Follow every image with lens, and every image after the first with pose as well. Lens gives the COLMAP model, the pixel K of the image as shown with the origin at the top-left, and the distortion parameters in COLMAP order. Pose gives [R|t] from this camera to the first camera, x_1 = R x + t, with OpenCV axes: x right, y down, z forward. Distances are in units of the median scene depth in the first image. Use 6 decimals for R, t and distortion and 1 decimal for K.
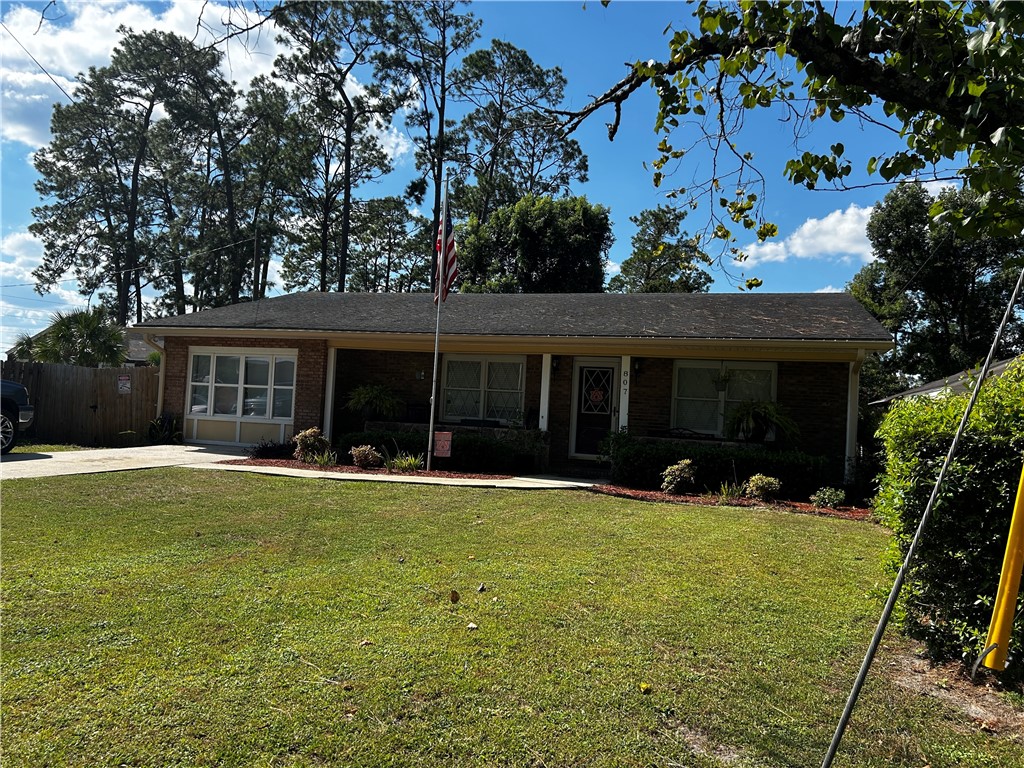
lens RADIAL K [[768.1, 0, 512.8], [0, 768.1, 382.1], [0, 0, 1]] dist [0.047248, -0.054554]
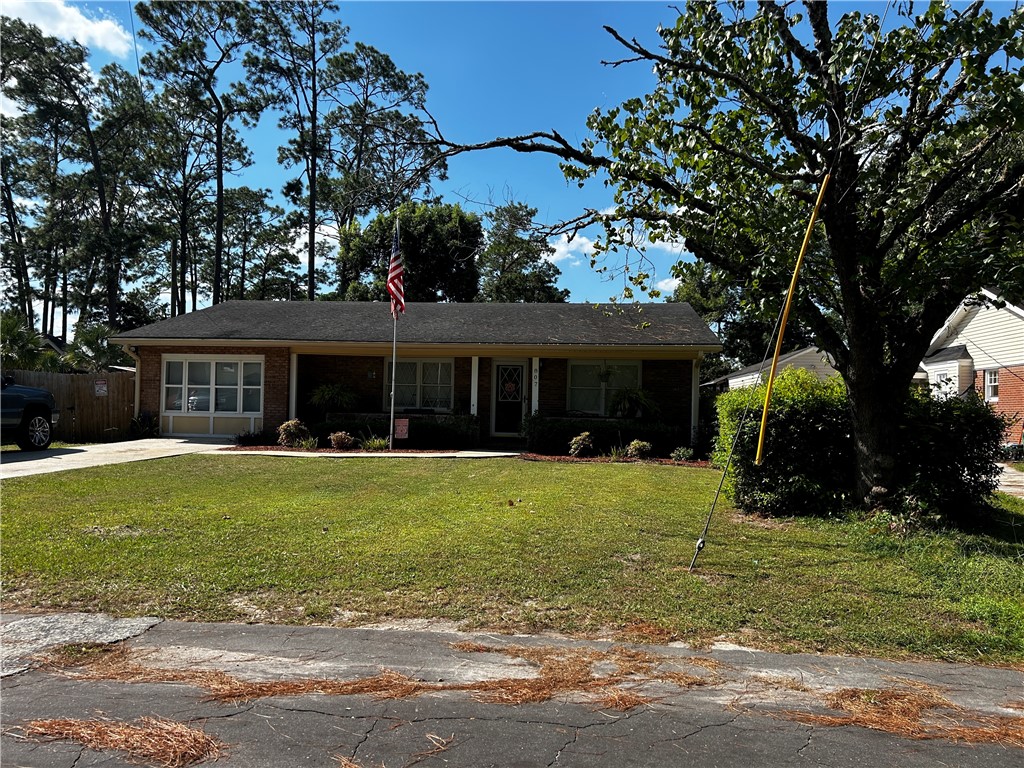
lens RADIAL K [[768.1, 0, 507.8], [0, 768.1, 384.8], [0, 0, 1]] dist [0.047248, -0.054554]
pose [[0.981541, -0.026319, 0.189435, -0.058237], [0.022074, 0.999456, 0.024484, -0.007613], [-0.189976, -0.019851, 0.981588, -0.113002]]
